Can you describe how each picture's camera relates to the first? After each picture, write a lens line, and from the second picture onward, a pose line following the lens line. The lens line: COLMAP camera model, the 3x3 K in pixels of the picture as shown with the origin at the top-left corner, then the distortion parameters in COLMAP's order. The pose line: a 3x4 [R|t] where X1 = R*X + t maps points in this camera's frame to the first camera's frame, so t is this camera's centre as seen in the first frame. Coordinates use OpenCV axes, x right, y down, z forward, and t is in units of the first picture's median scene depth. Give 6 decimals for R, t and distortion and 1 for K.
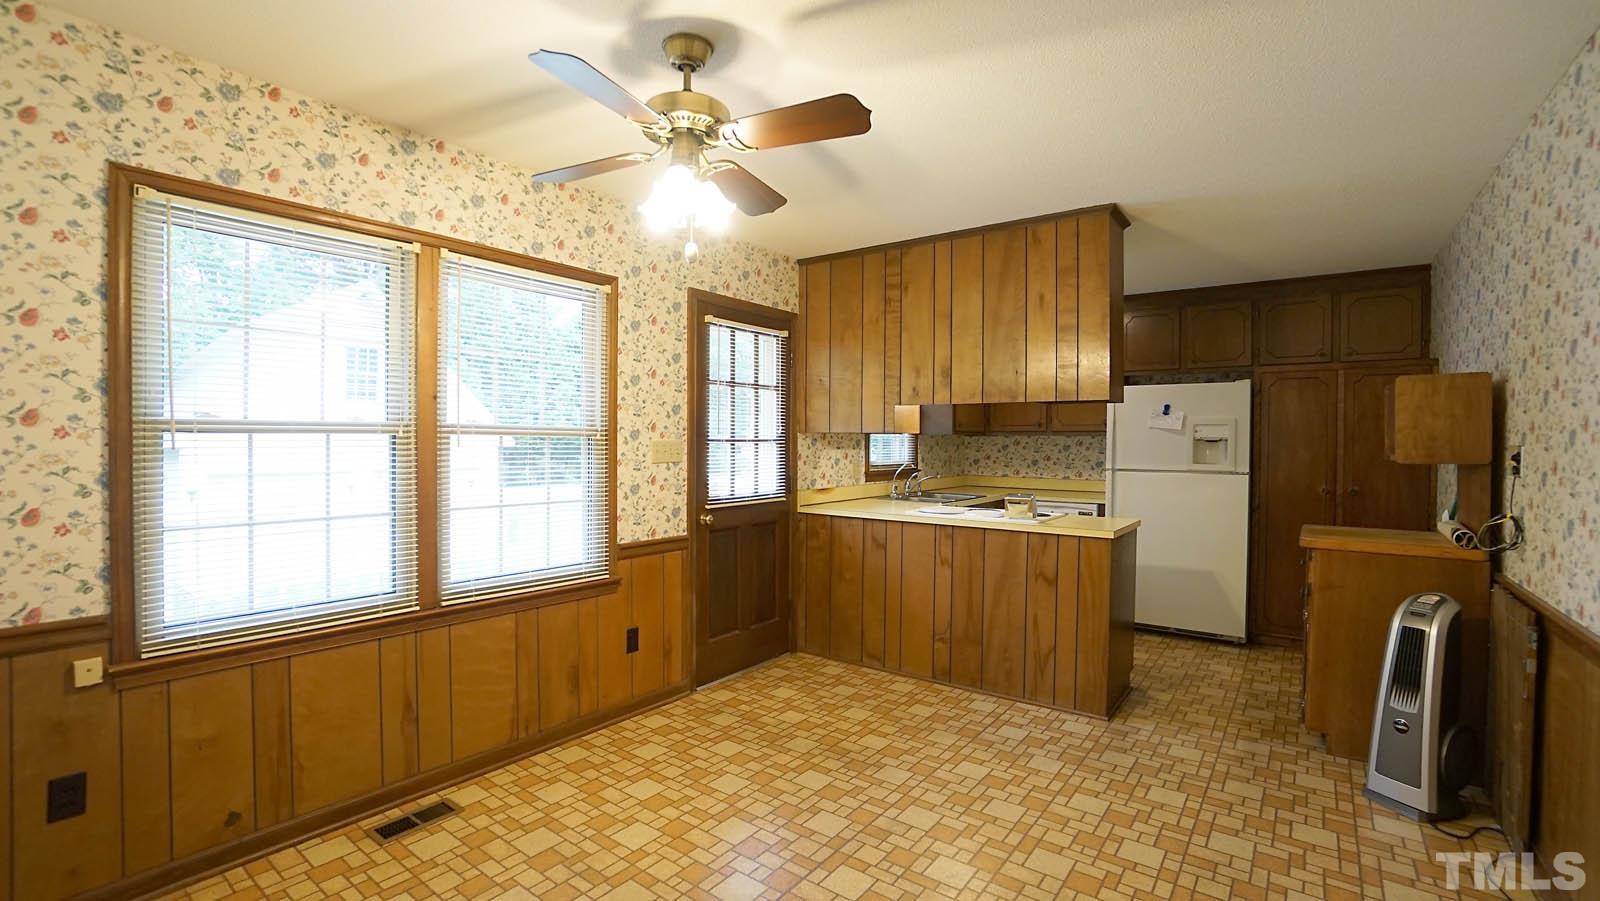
lens RADIAL K [[701.4, 0, 792.4], [0, 701.4, 450.1], [0, 0, 1]] dist [-0.066566, 0.024271]
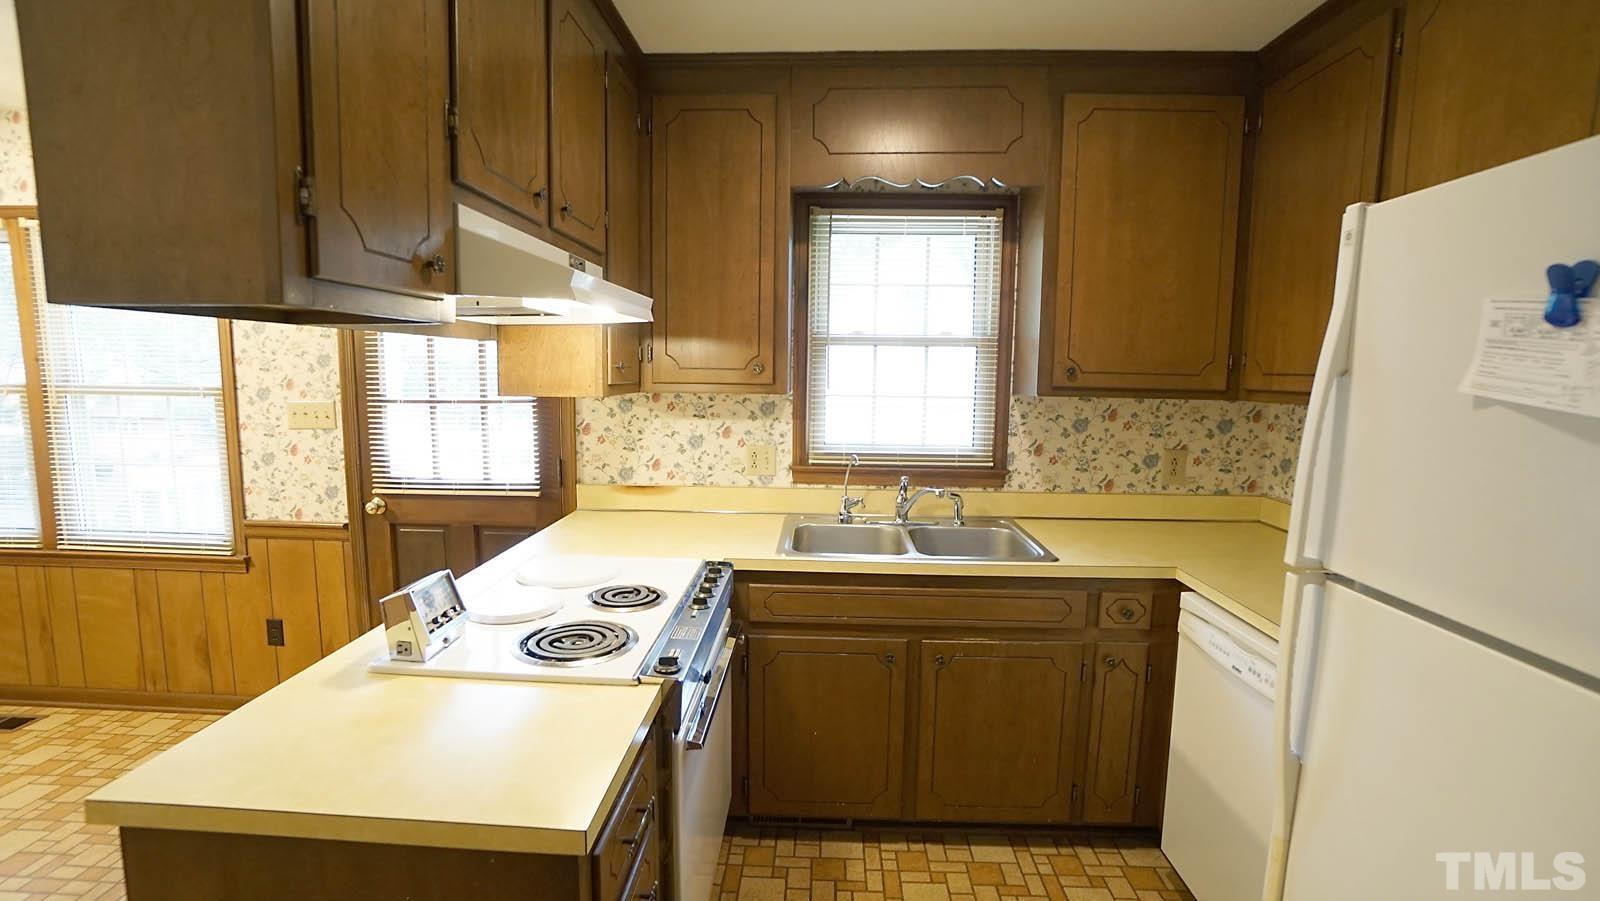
lens RADIAL K [[701.4, 0, 792.4], [0, 701.4, 450.1], [0, 0, 1]] dist [-0.066566, 0.024271]
pose [[0.566096, 0.093546, -0.819014, 0.721384], [-0.017906, 0.994701, 0.101236, -0.043456], [0.824145, -0.042645, 0.564771, 0.956843]]
